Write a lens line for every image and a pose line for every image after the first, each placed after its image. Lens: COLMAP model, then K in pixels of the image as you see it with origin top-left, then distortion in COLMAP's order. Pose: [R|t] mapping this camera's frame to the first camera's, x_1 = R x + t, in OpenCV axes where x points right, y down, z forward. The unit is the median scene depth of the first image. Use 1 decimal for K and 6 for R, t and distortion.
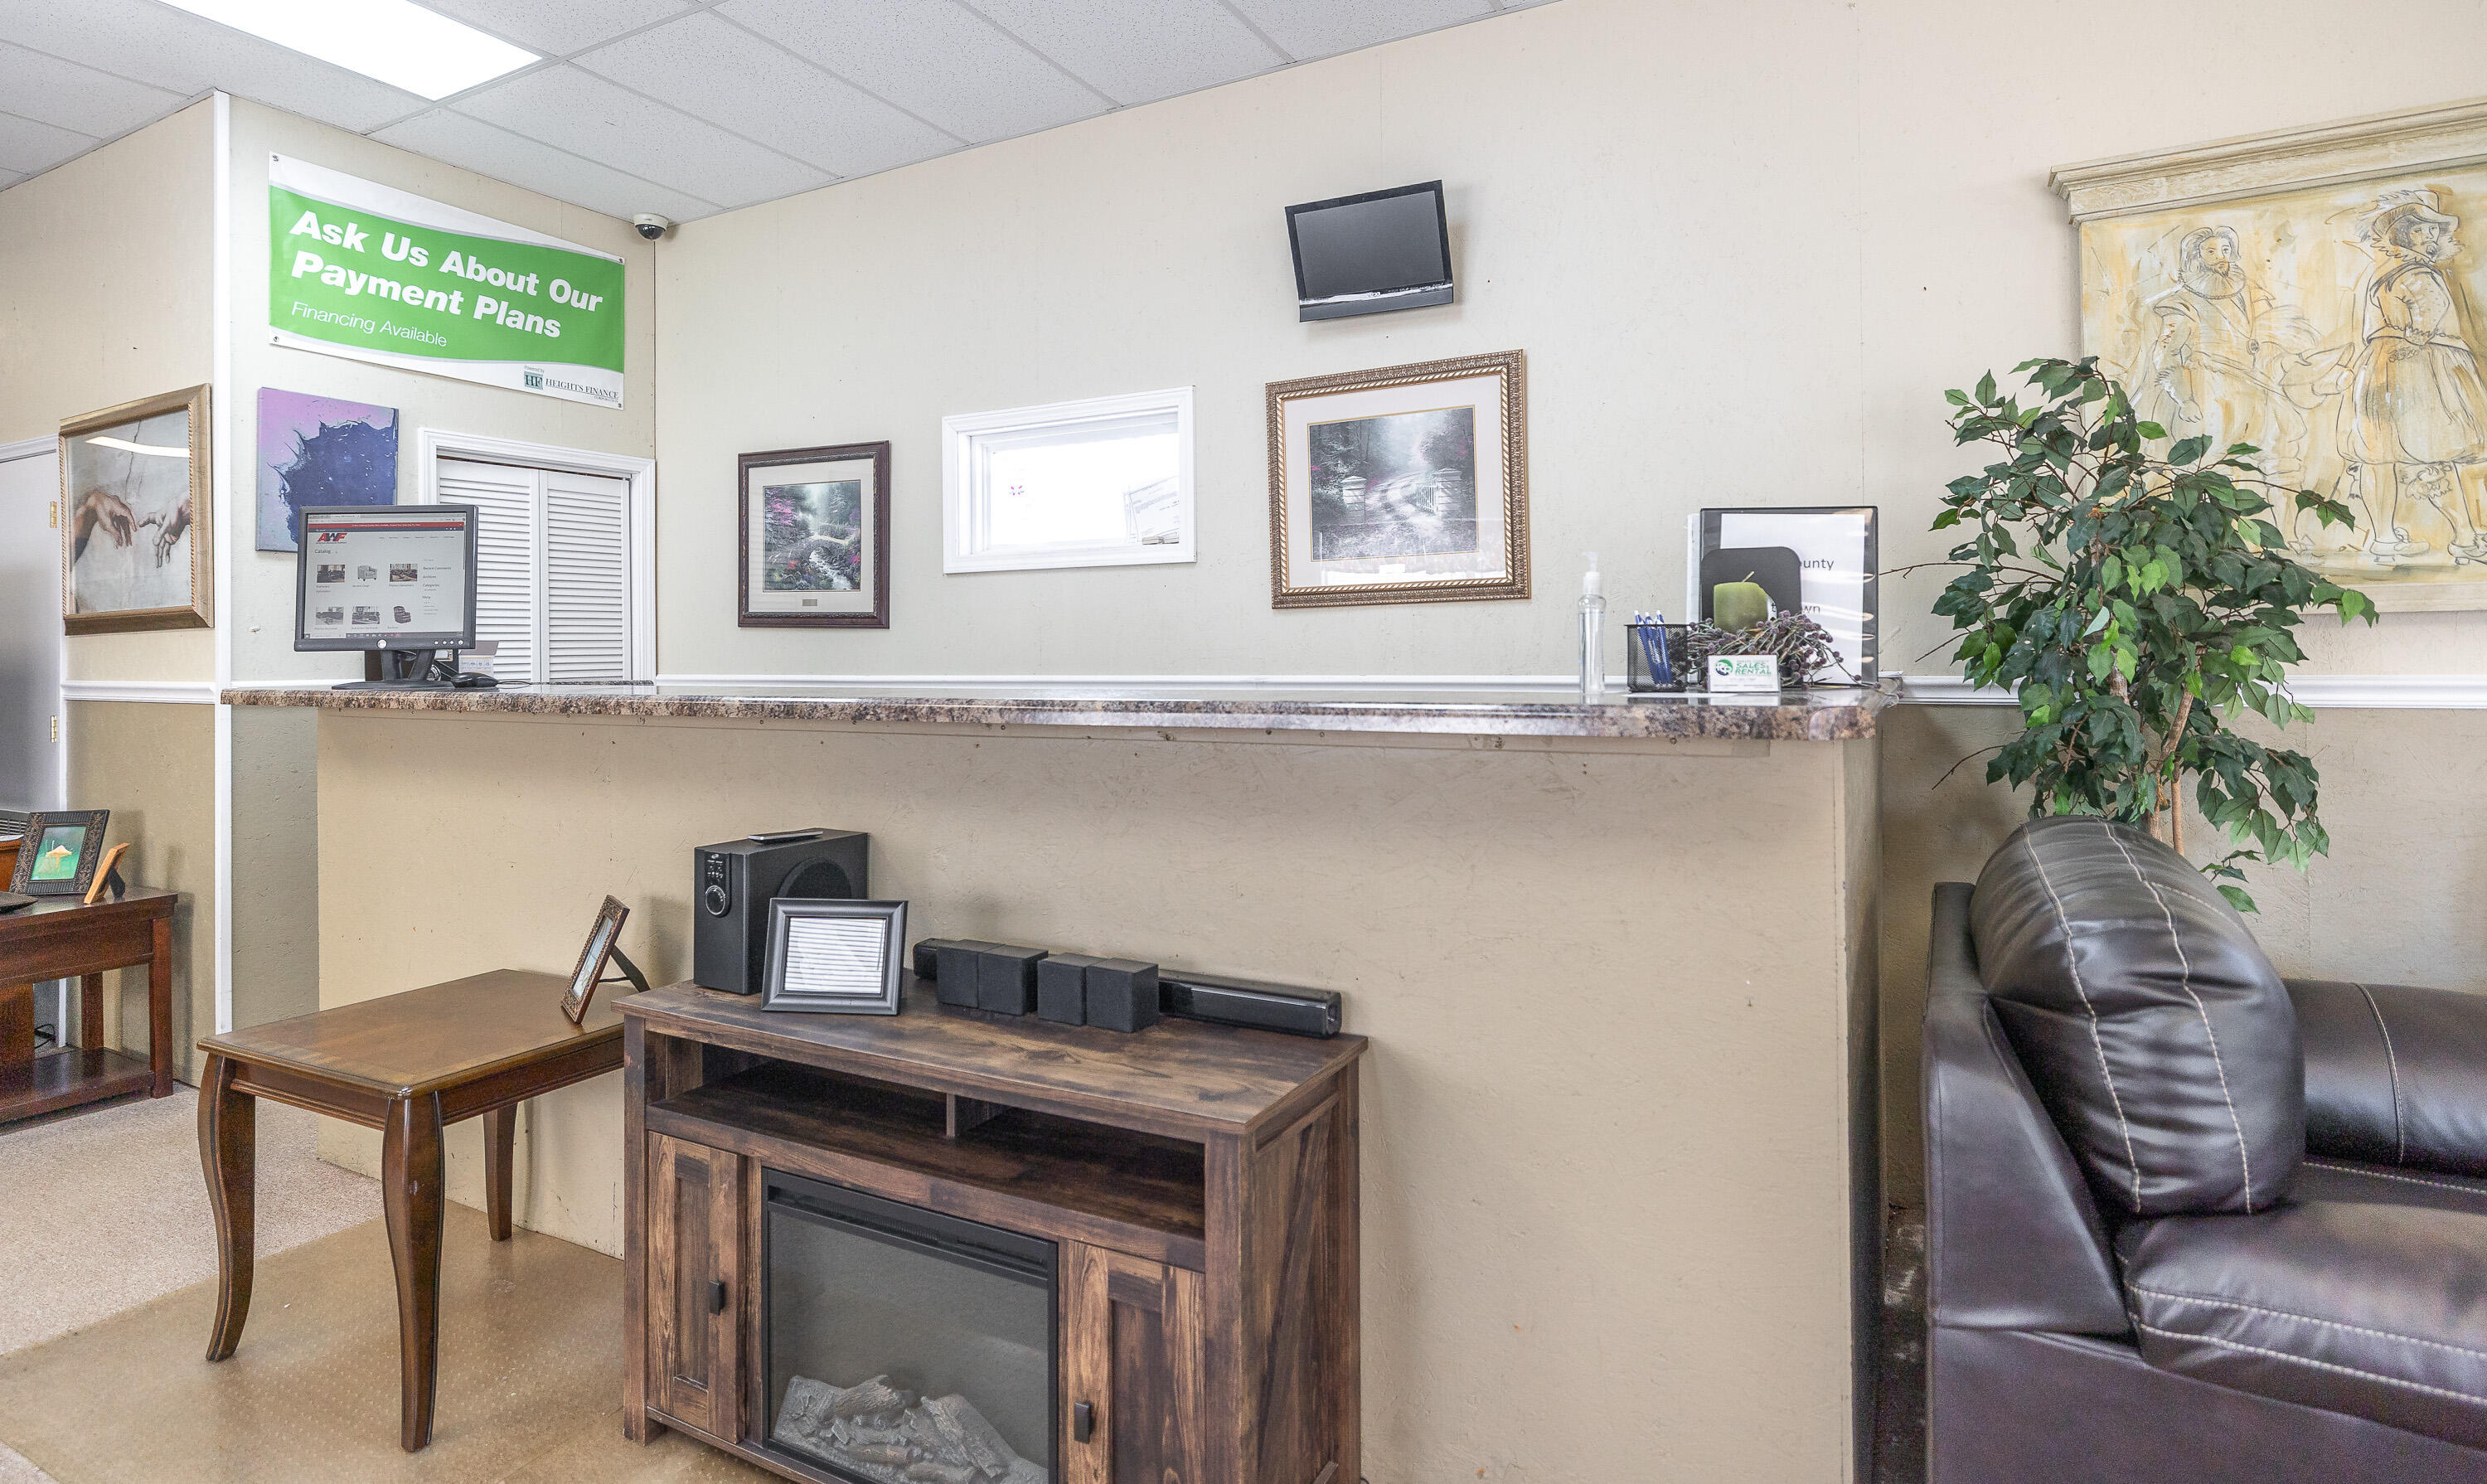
lens RADIAL K [[1275.4, 0, 1241.3], [0, 1275.4, 654.0], [0, 0, 1]] dist [-0.002711, -0.000197]
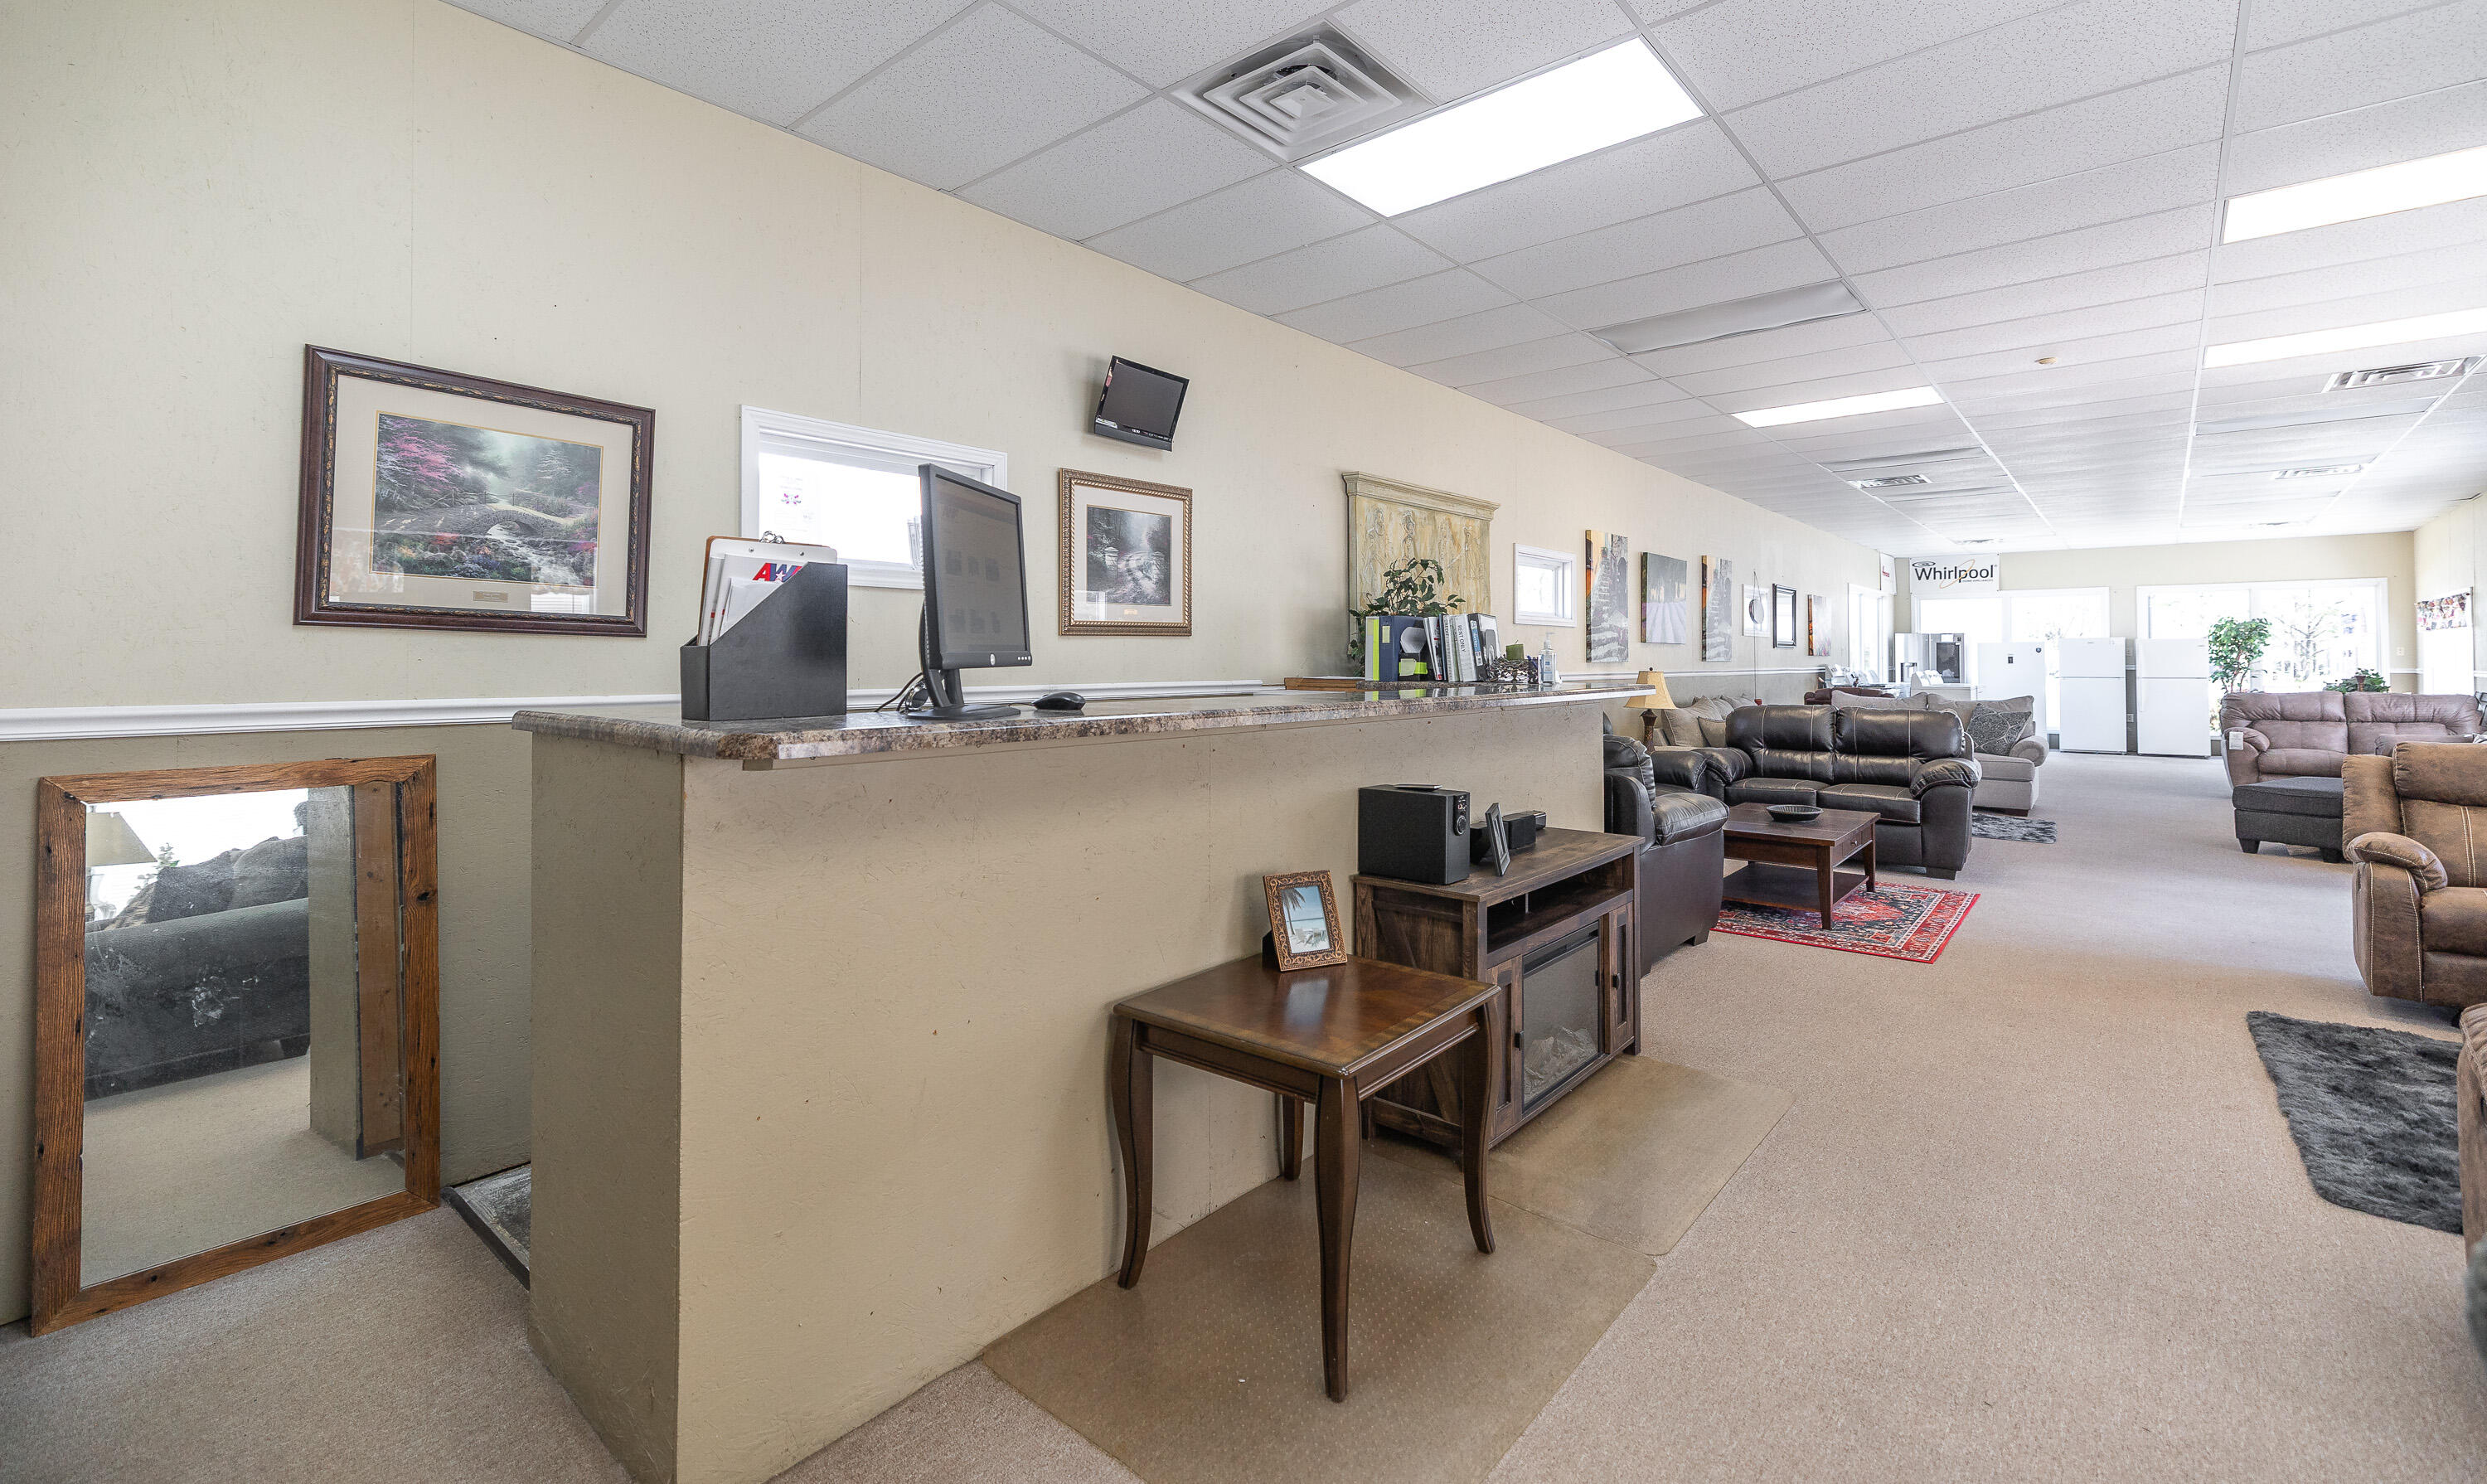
lens RADIAL K [[1069.7, 0, 1242.5], [0, 1069.7, 640.9], [0, 0, 1]] dist [0.000239, -0.000022]
pose [[0.201414, 0.023065, 0.979235, -1.070773], [-0.003390, 0.999733, -0.022851, -0.004212], [-0.979500, 0.001283, 0.201438, 0.600047]]
